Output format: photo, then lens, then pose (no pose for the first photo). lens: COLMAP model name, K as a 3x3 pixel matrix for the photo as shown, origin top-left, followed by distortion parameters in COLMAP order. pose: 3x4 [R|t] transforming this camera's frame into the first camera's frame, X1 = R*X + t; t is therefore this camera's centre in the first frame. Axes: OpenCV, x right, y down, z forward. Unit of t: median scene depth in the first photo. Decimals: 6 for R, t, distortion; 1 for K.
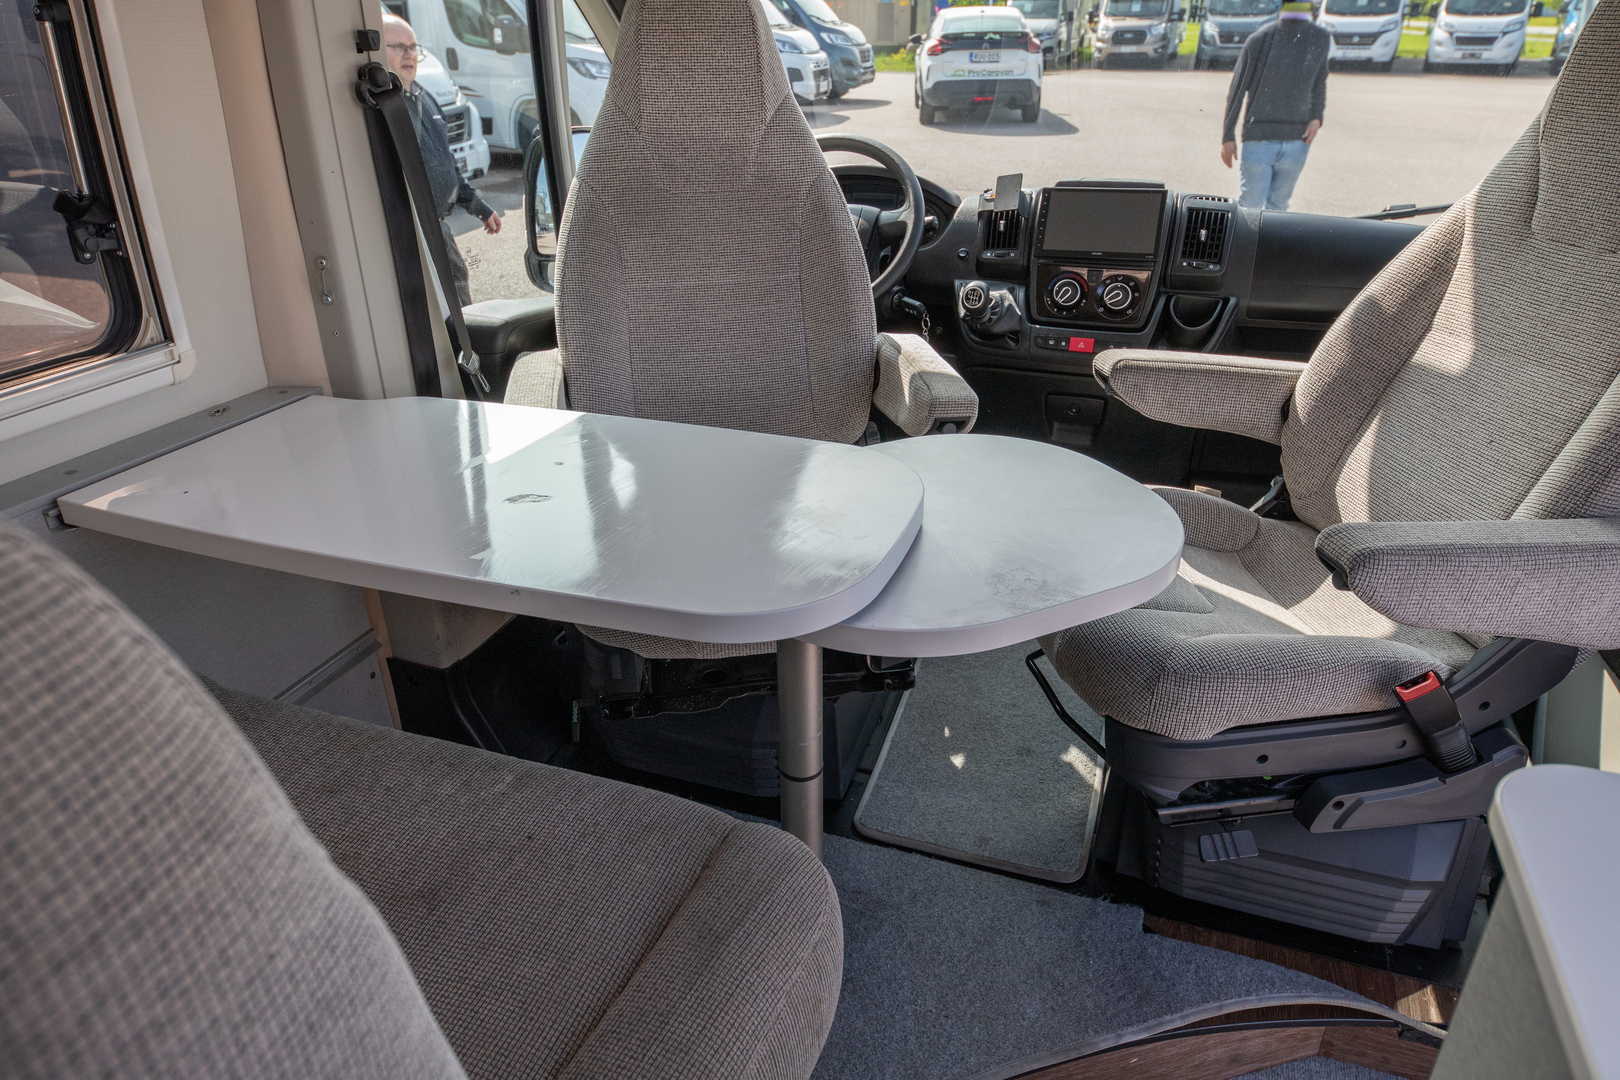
lens RADIAL K [[1036.1, 0, 809.8], [0, 1036.1, 545.0], [0, 0, 1]] dist [-0.007938, 0.009150]
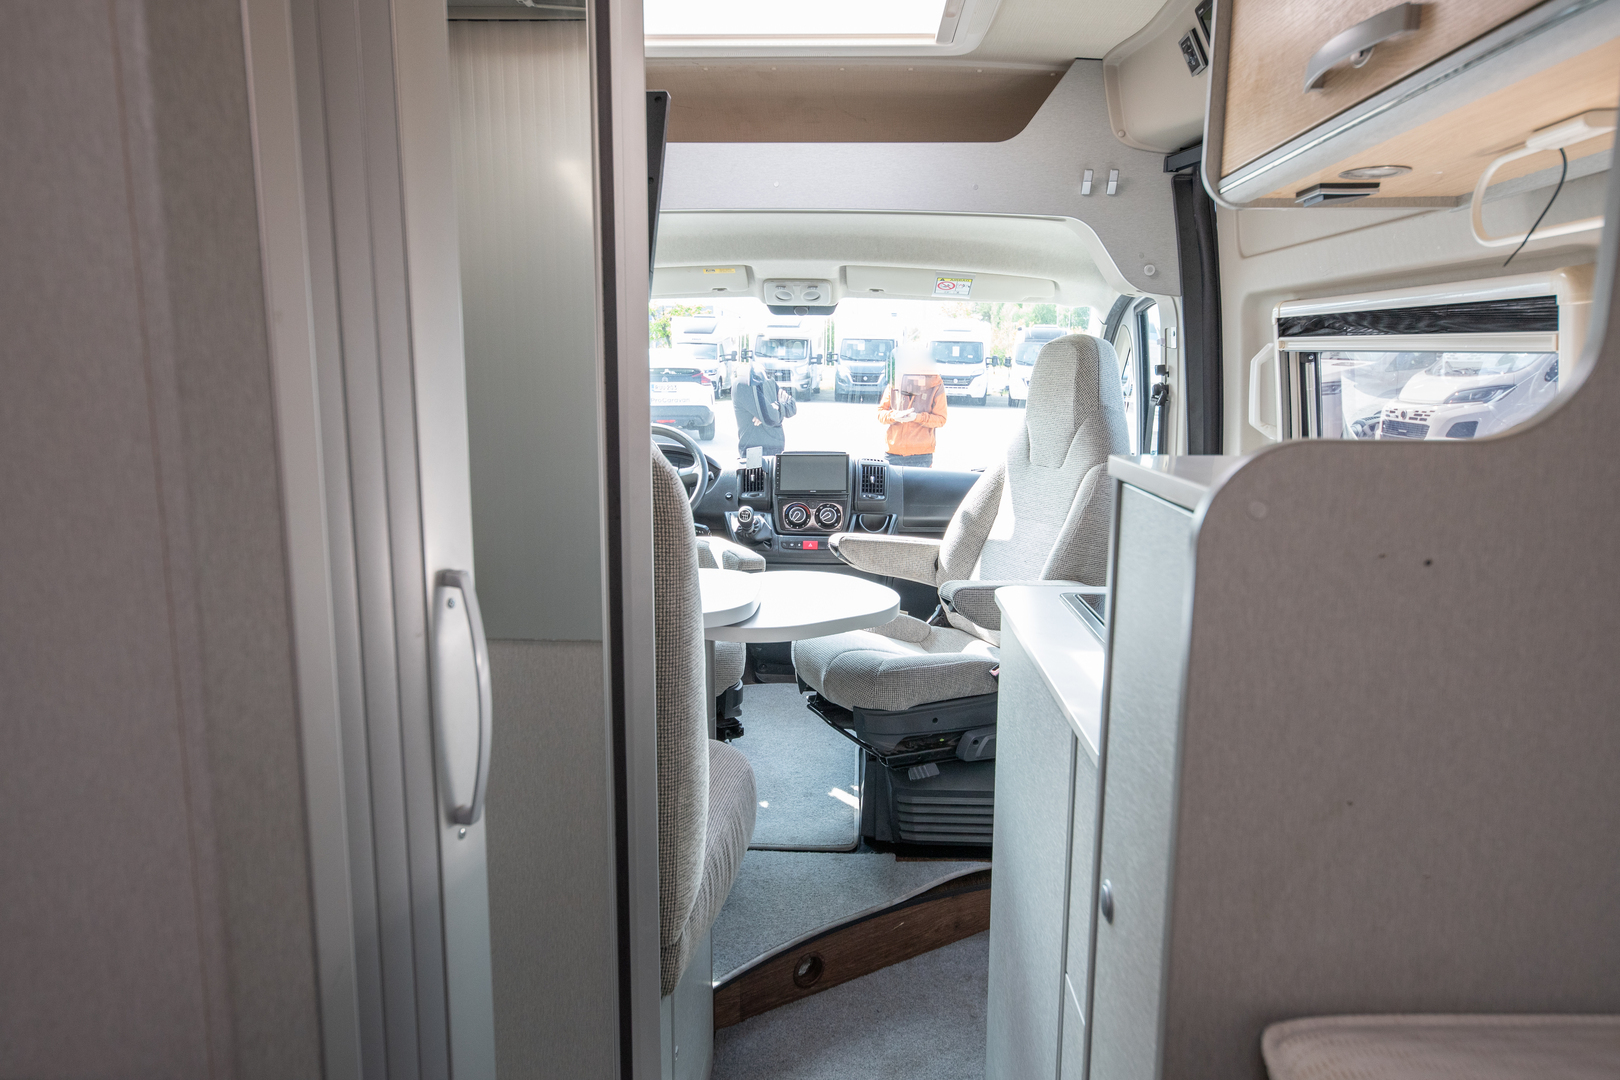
lens RADIAL K [[1036.1, 0, 812.4], [0, 1036.1, 536.1], [0, 0, 1]] dist [-0.007938, 0.009150]
pose [[0.953281, -0.026522, 0.300919, -0.213396], [0.114443, 0.953594, -0.278497, 0.236253], [-0.279569, 0.299924, 0.912078, -0.460221]]
